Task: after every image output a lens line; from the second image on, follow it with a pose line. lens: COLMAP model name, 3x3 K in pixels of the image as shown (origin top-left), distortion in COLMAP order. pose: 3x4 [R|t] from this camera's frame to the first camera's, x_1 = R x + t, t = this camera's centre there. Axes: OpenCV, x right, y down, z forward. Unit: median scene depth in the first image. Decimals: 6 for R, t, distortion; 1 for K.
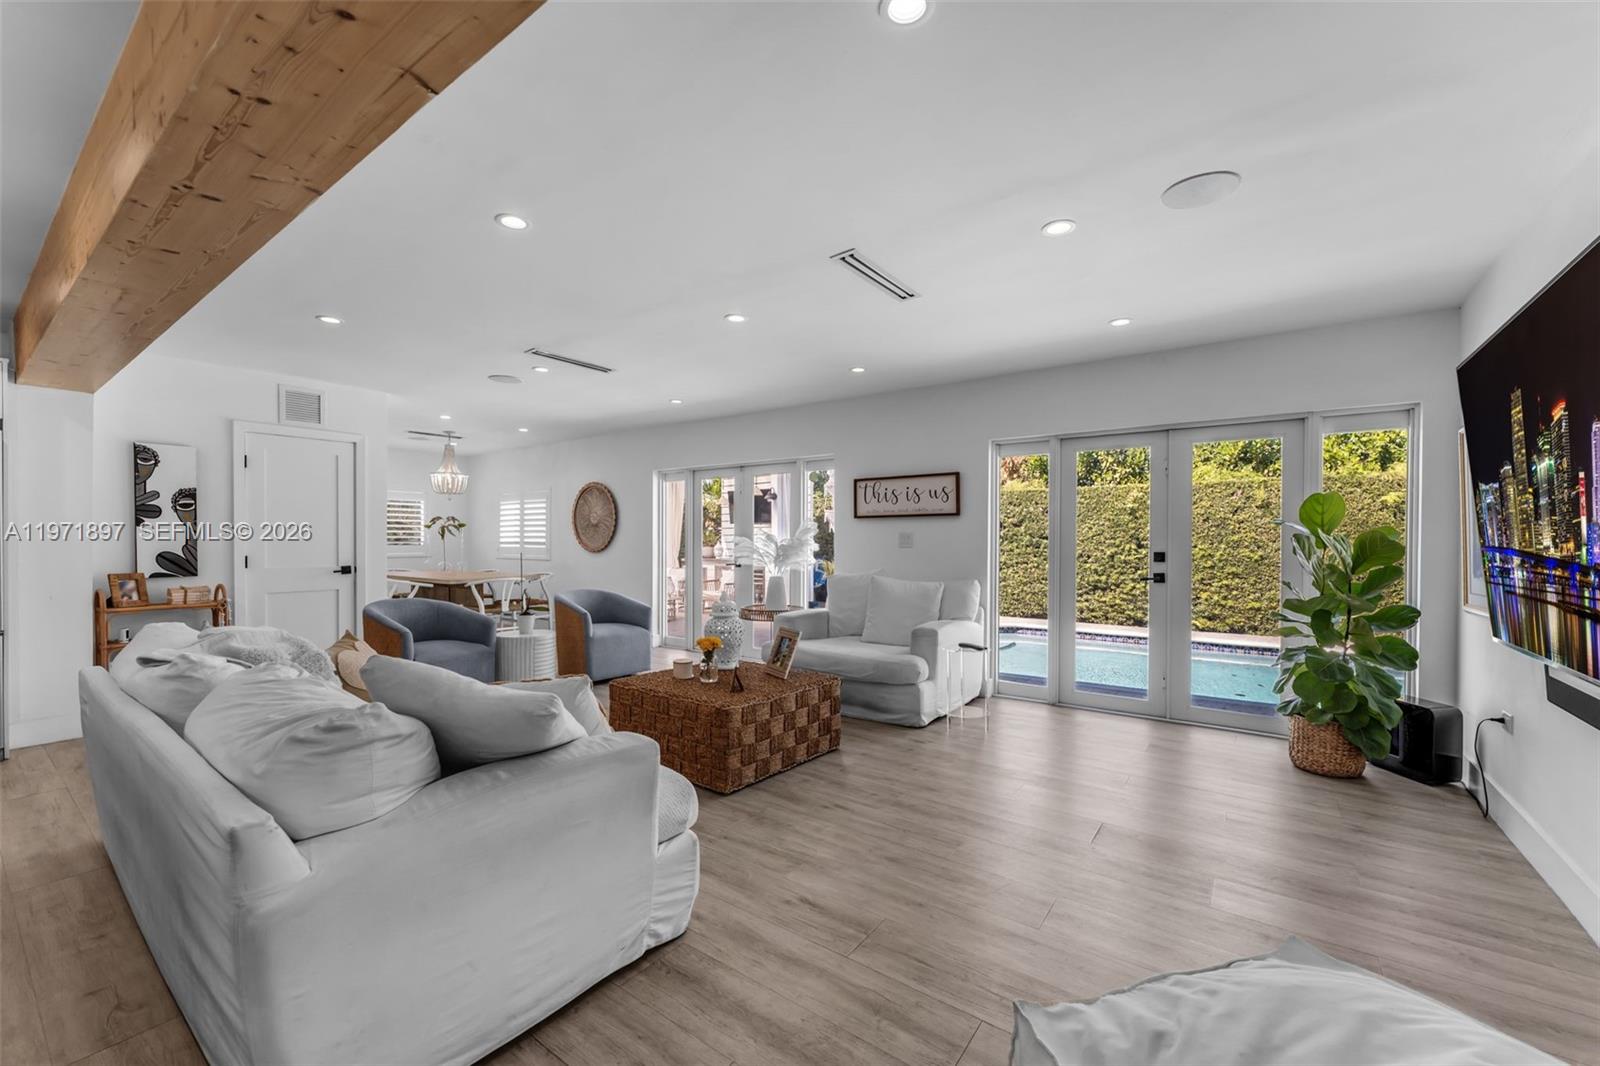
lens RADIAL K [[641.5, 0, 791.5], [0, 641.5, 547.7], [0, 0, 1]] dist [-0.002534, -0.000296]
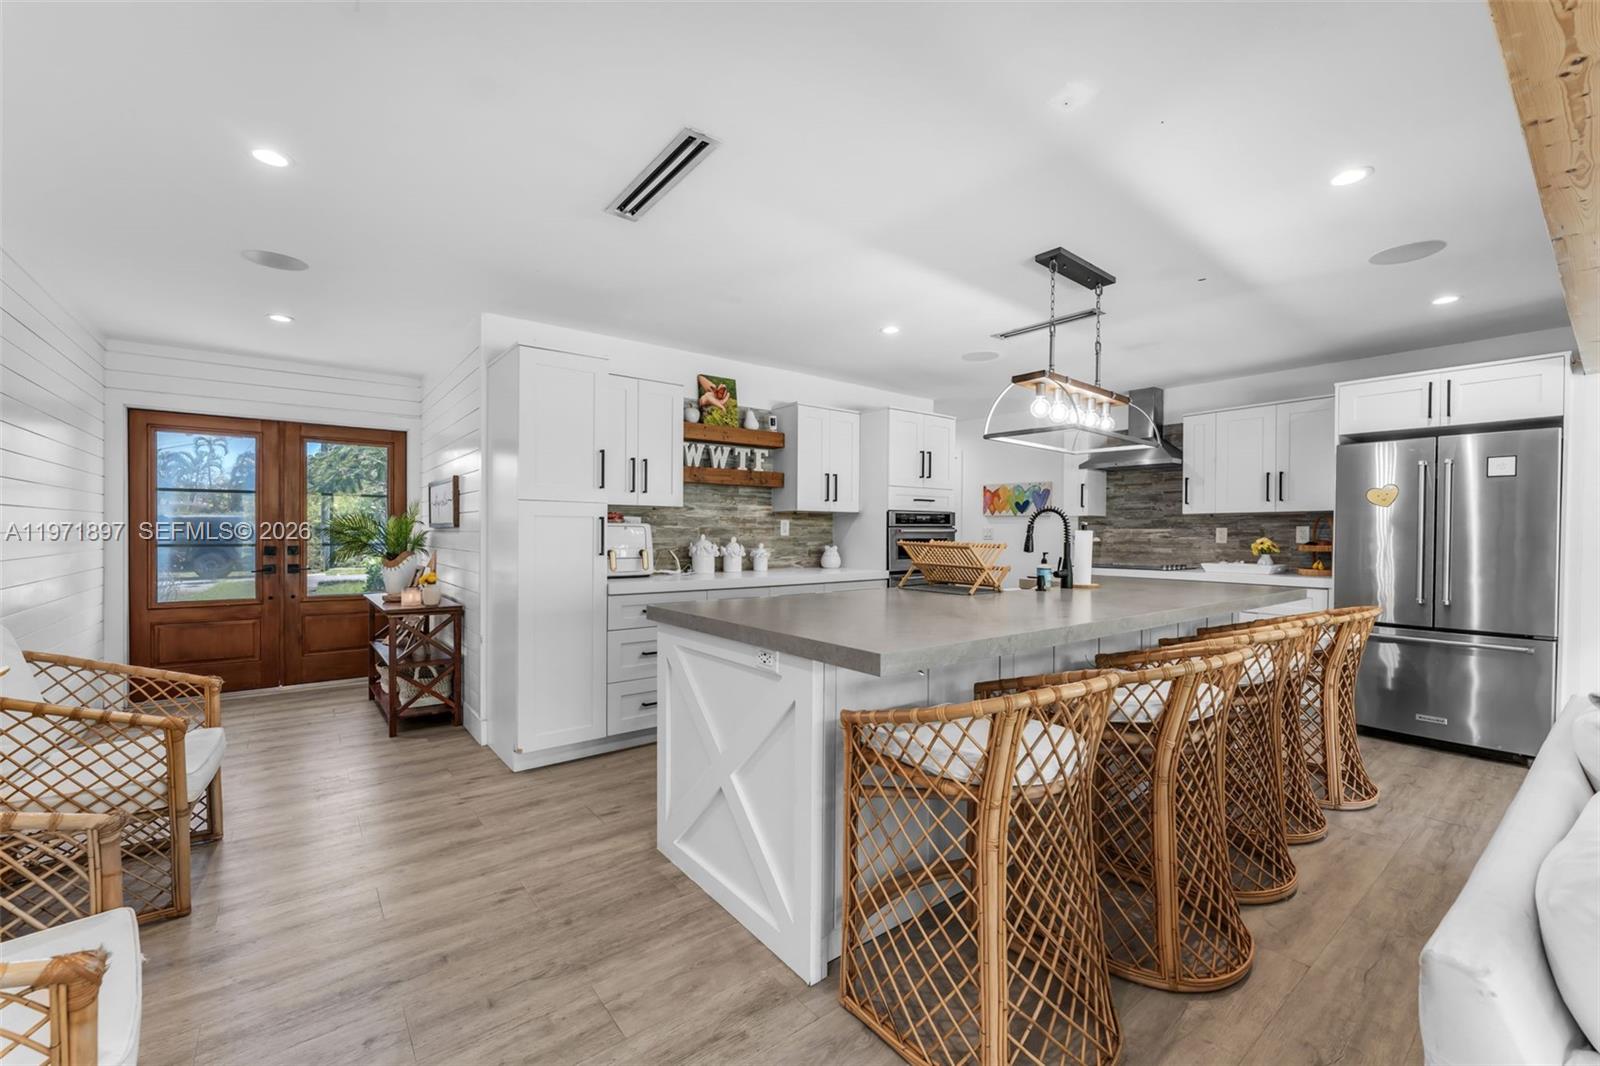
lens RADIAL K [[645.7, 0, 795.5], [0, 645.7, 536.1], [0, 0, 1]] dist [-0.000736, 0.000113]
pose [[-0.268332, 0.001699, -0.963325, 0.000110], [-0.020233, 0.999768, 0.007399, -0.004480], [0.963114, 0.021477, -0.268235, 0.123831]]
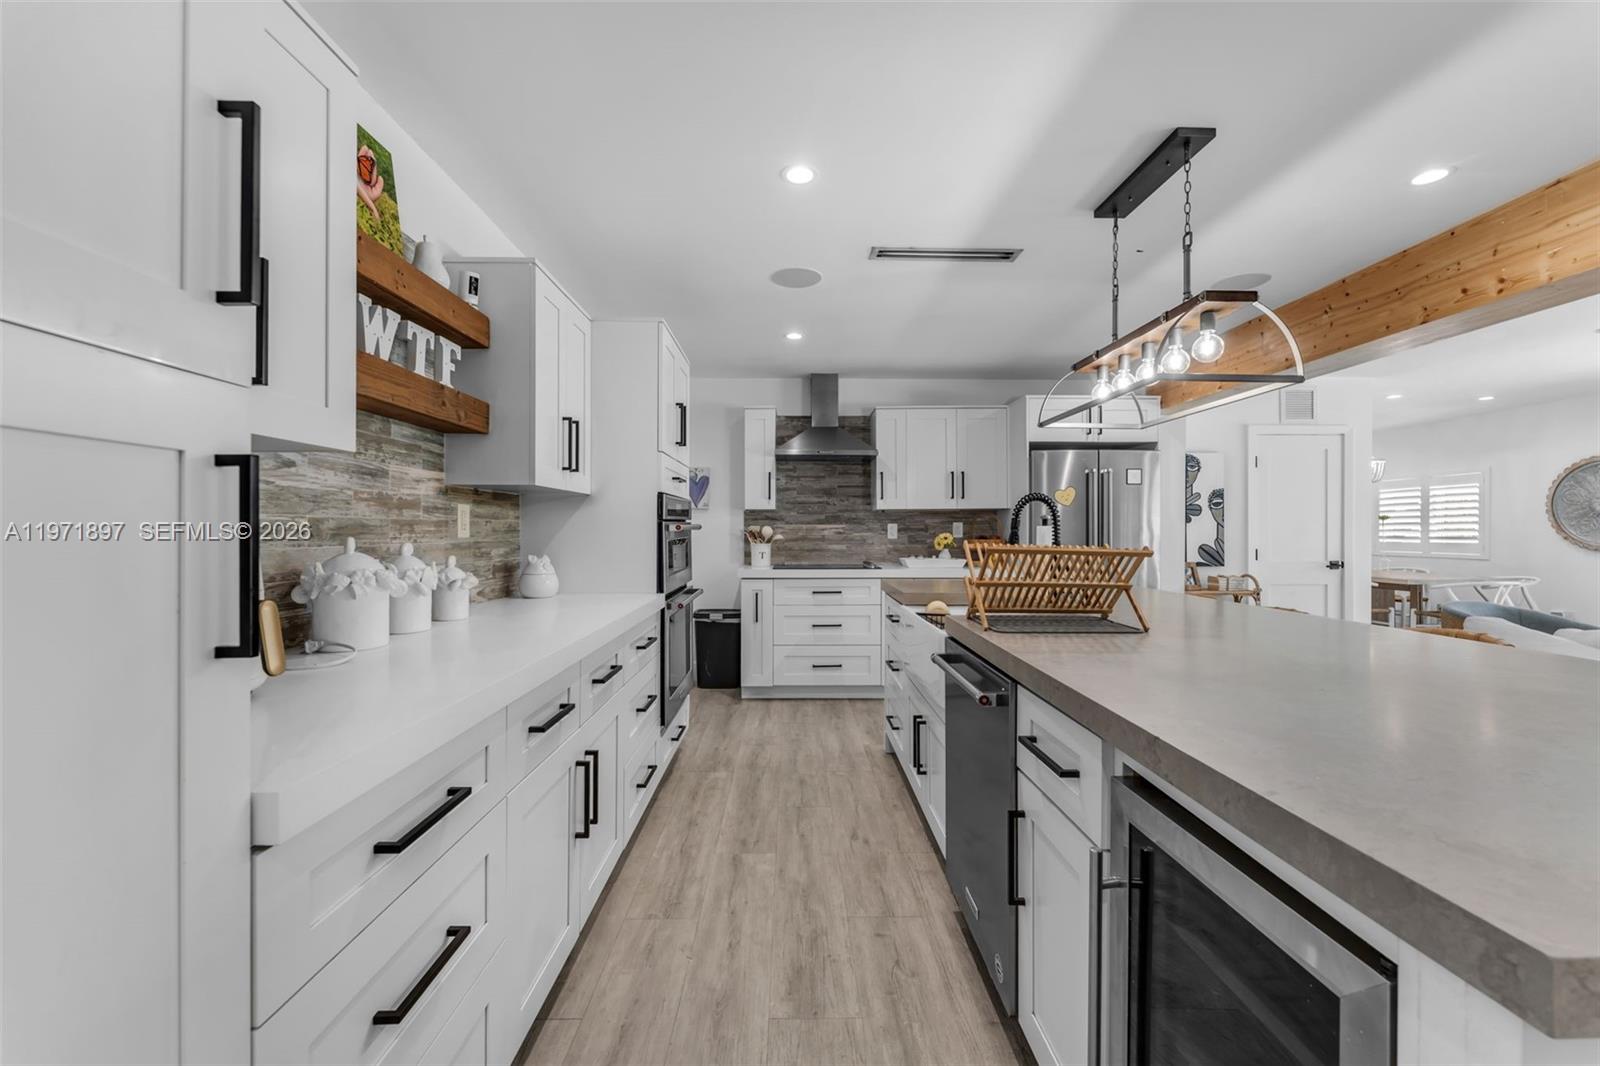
lens RADIAL K [[640.4, 0, 795.4], [0, 640.4, 529.2], [0, 0, 1]] dist [-0.002122, -0.000183]
pose [[0.601521, -0.004100, -0.798847, -0.493577], [-0.009795, 0.999874, -0.012508, 0.000312], [0.798797, 0.015348, 0.601404, -0.295189]]
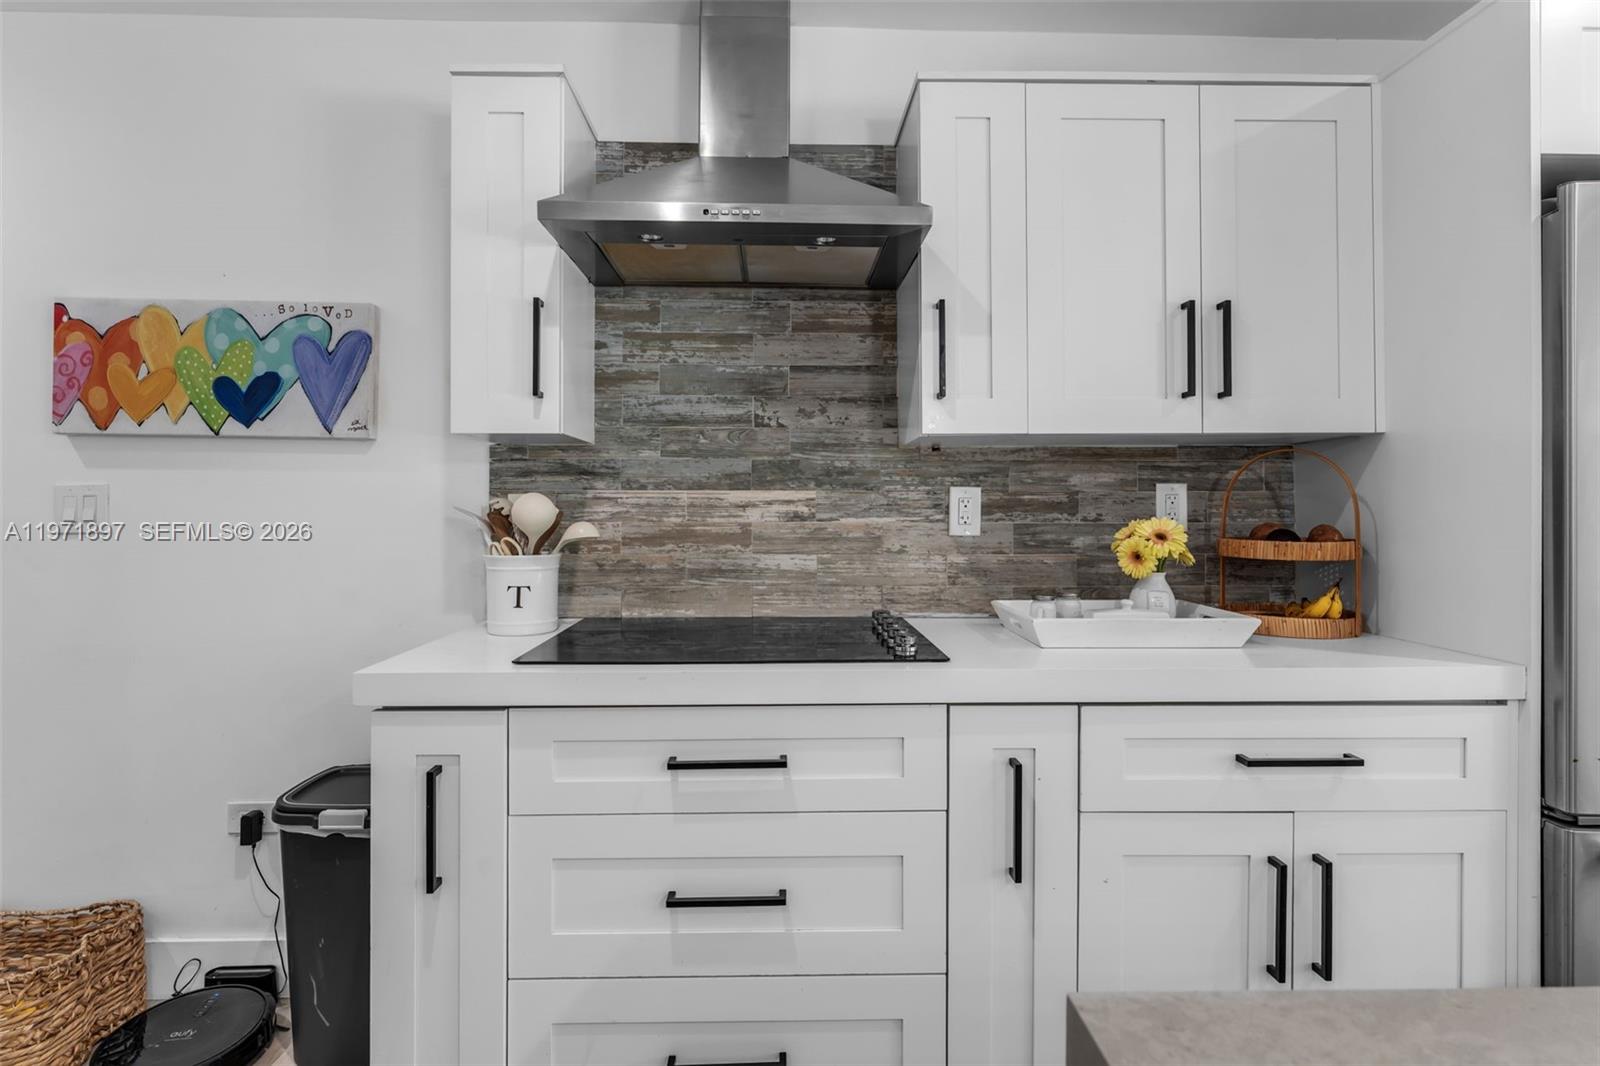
lens RADIAL K [[798.2, 0, 800.9], [0, 798.2, 509.4], [0, 0, 1]] dist [-0.000504, 0.000142]
pose [[0.622163, -0.000378, -0.782888, -1.021371], [-0.010492, 0.999906, -0.008820, -0.008636], [0.782818, 0.013702, 0.622100, 0.191142]]
